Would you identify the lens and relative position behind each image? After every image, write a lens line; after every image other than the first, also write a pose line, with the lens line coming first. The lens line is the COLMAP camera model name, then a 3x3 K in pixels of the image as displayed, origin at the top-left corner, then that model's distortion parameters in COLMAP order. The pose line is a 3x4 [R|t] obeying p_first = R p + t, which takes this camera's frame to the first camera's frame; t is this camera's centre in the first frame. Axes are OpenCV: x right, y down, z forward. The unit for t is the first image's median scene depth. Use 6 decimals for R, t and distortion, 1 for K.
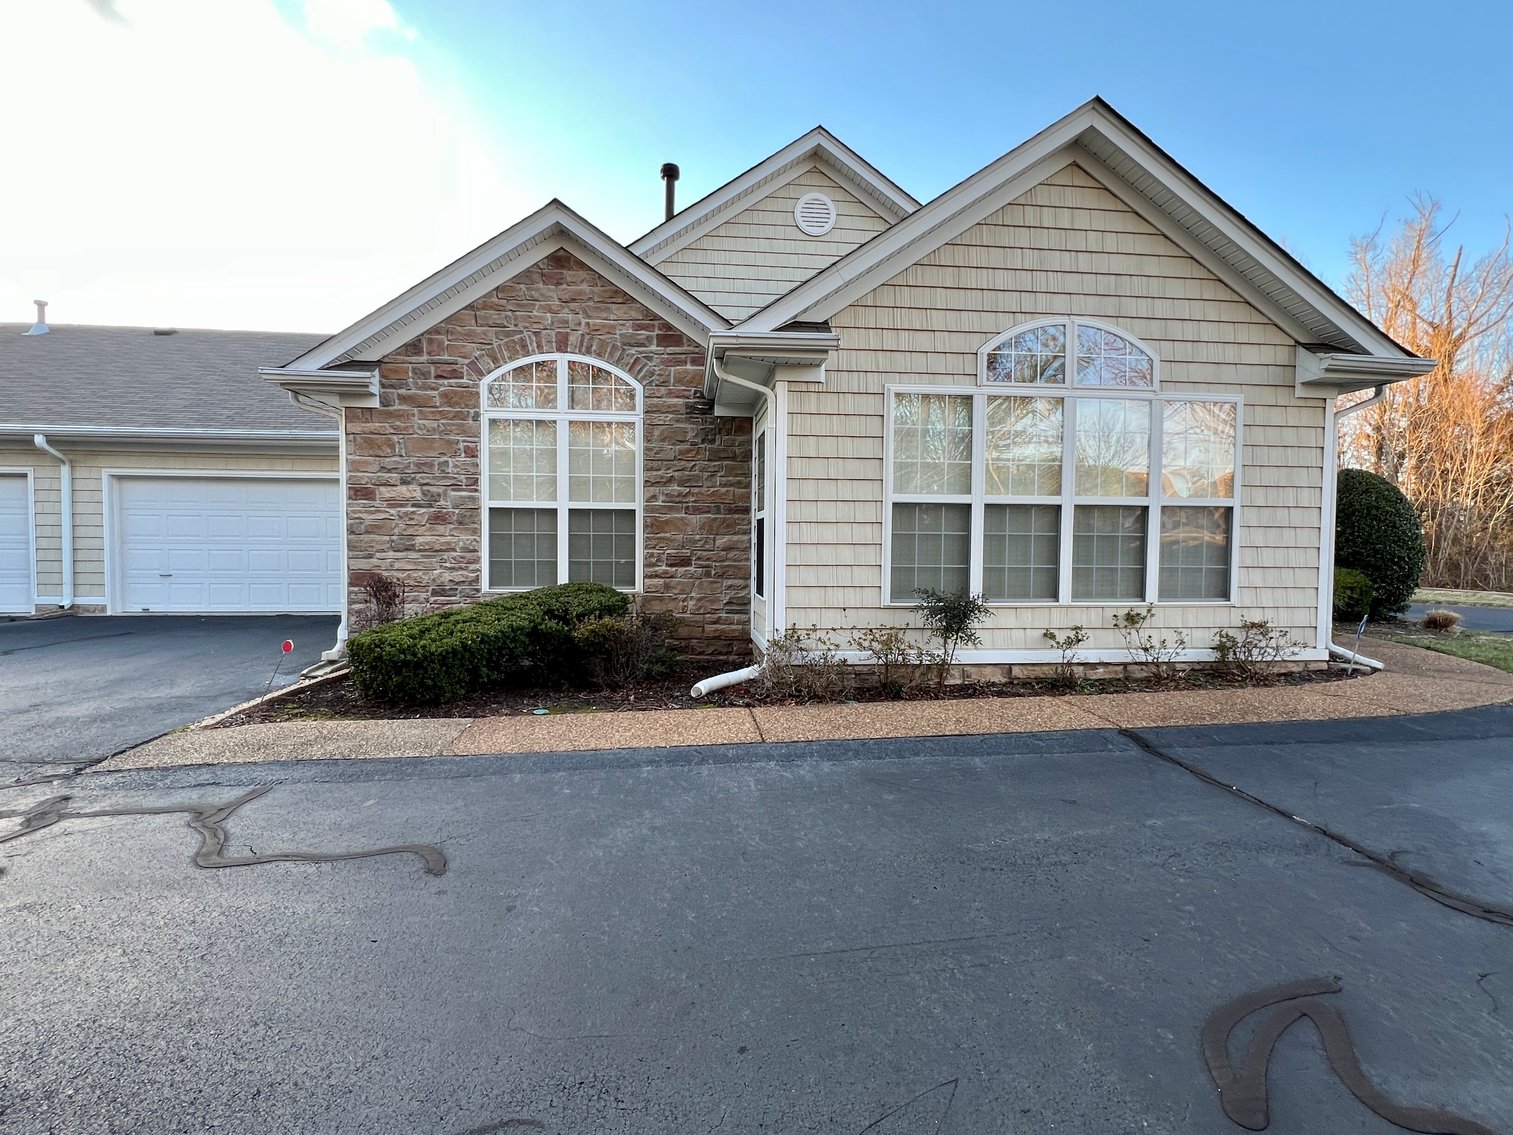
lens RADIAL K [[729.5, 0, 757.1], [0, 729.5, 566.4], [0, 0, 1]] dist [-0.000549, -0.001056]
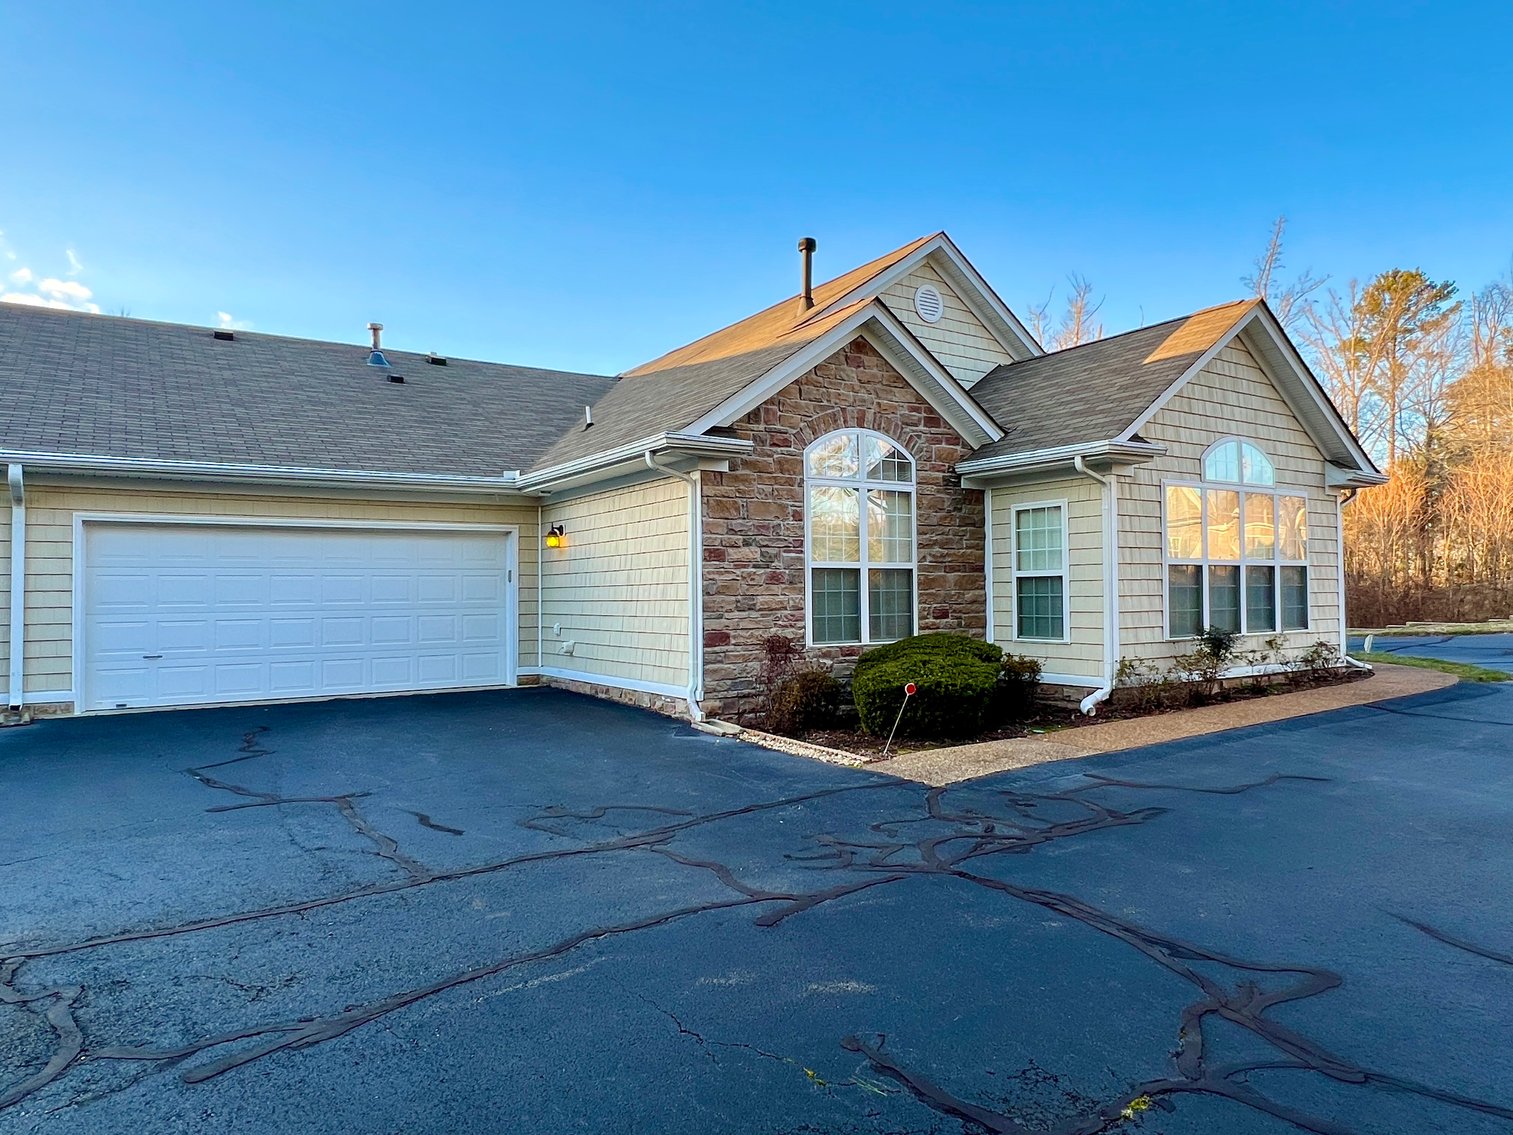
lens RADIAL K [[930.5, 0, 754.6], [0, 930.5, 570.1], [0, 0, 1]] dist [0.003075, -0.001276]
pose [[0.894415, -0.005960, 0.447199, -1.051690], [0.032657, 0.998112, -0.052015, -0.009565], [-0.446044, 0.061127, 0.892921, -0.176602]]
